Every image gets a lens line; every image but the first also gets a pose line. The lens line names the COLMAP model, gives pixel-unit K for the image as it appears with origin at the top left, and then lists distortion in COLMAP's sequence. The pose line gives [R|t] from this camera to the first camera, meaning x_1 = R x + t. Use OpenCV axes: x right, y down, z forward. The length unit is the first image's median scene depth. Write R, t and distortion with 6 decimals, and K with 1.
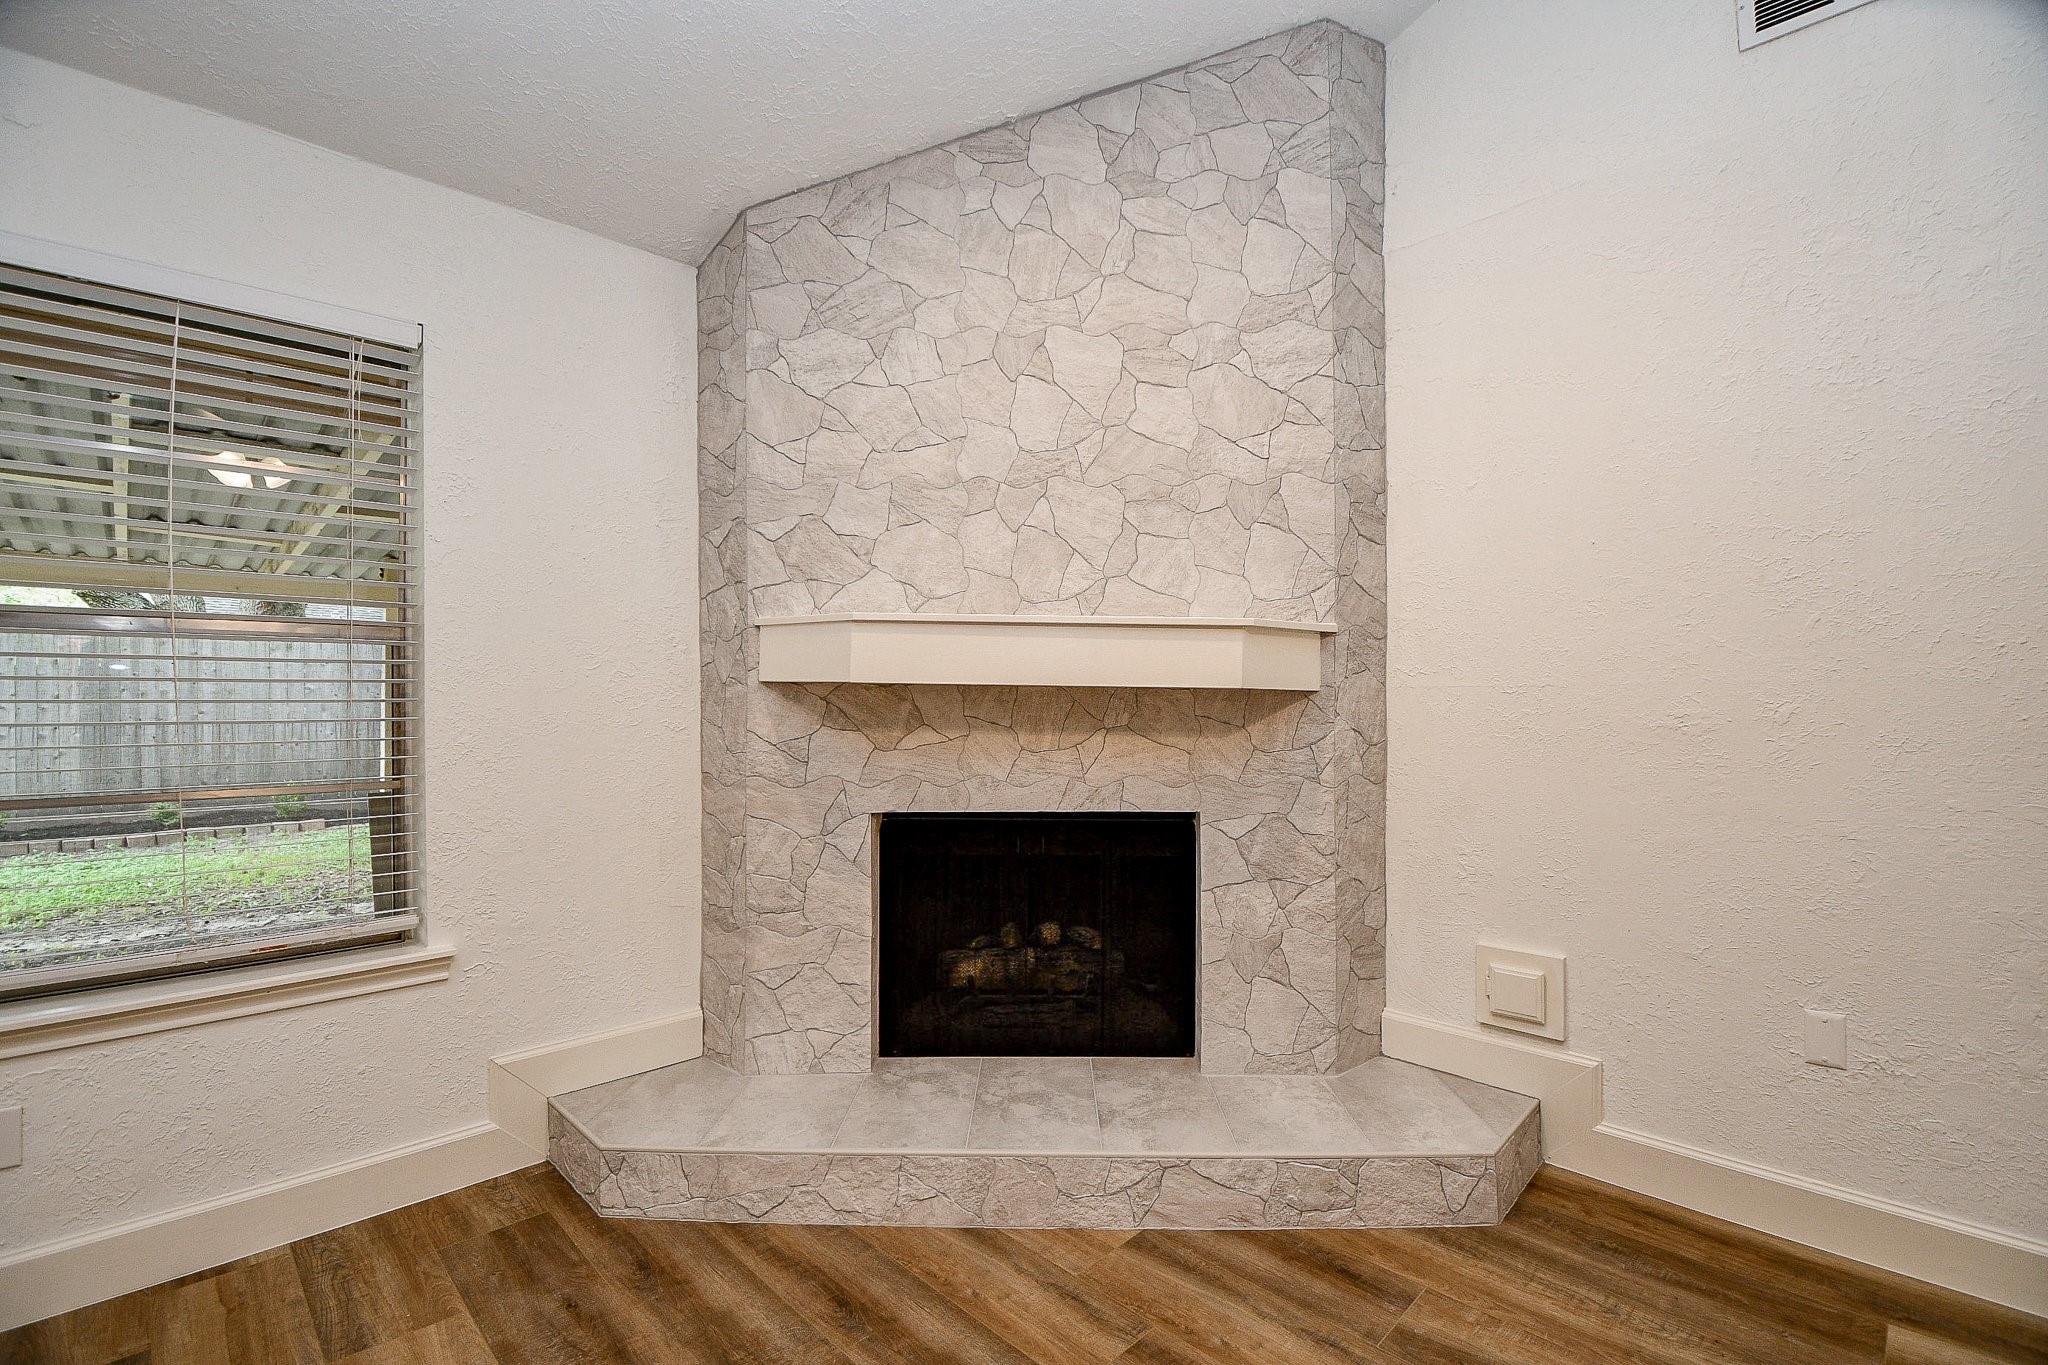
lens RADIAL K [[878.2, 0, 1022.5], [0, 878.2, 703.8], [0, 0, 1]] dist [-0.008320, -0.003172]
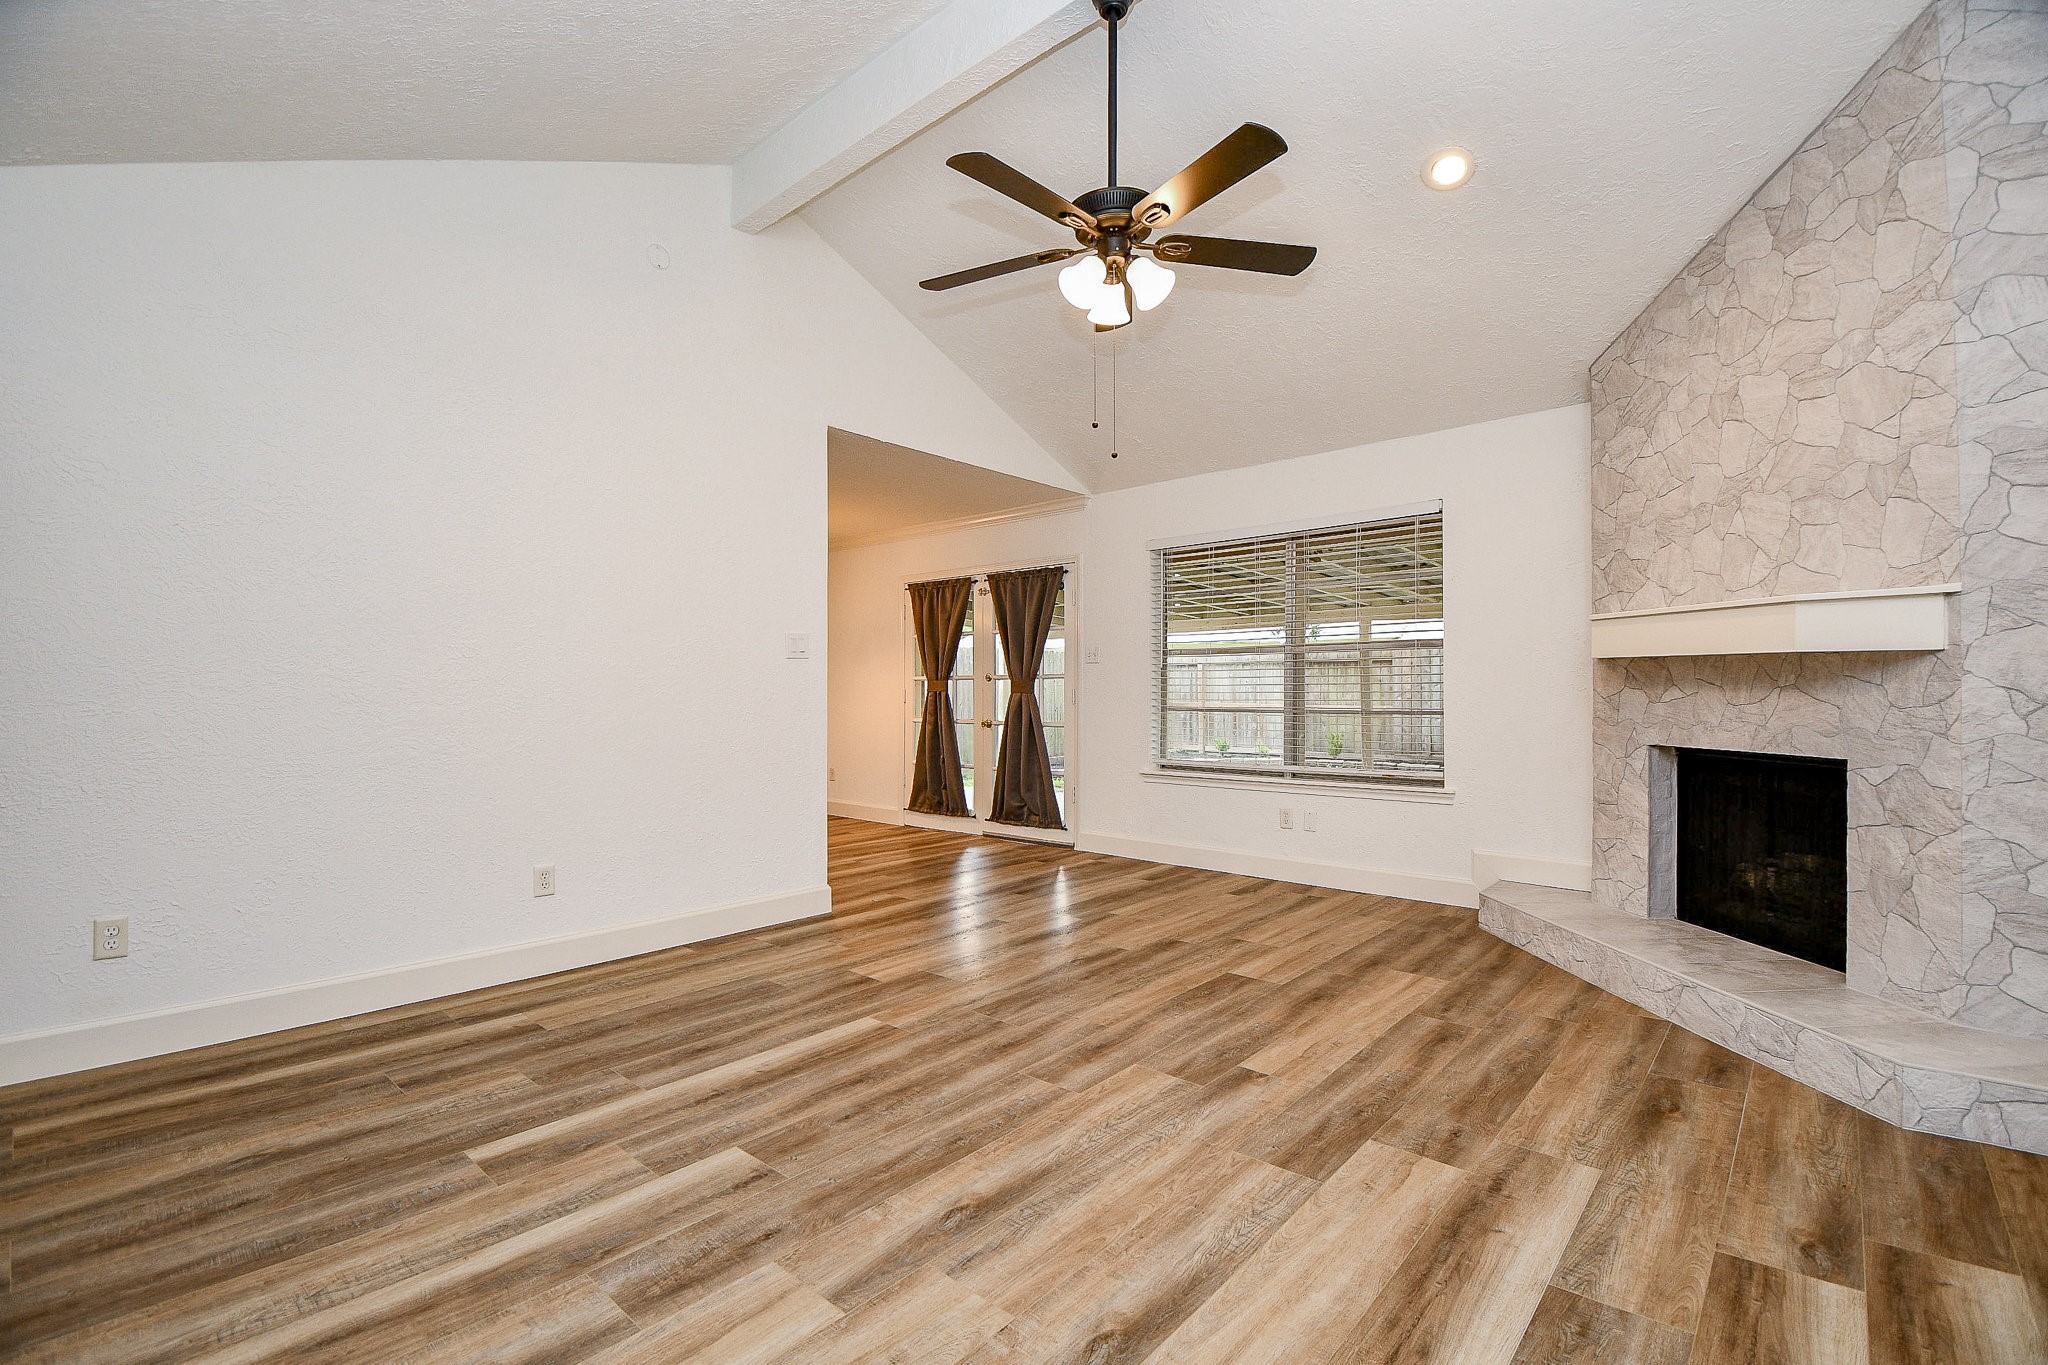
lens RADIAL K [[878.2, 0, 1026.9], [0, 878.2, 672.1], [0, 0, 1]] dist [-0.008320, -0.003172]
pose [[0.057071, -0.018352, -0.998201, 1.269610], [0.001022, 0.999832, -0.018323, 0.029093], [0.998370, 0.000025, 0.057080, -0.136792]]
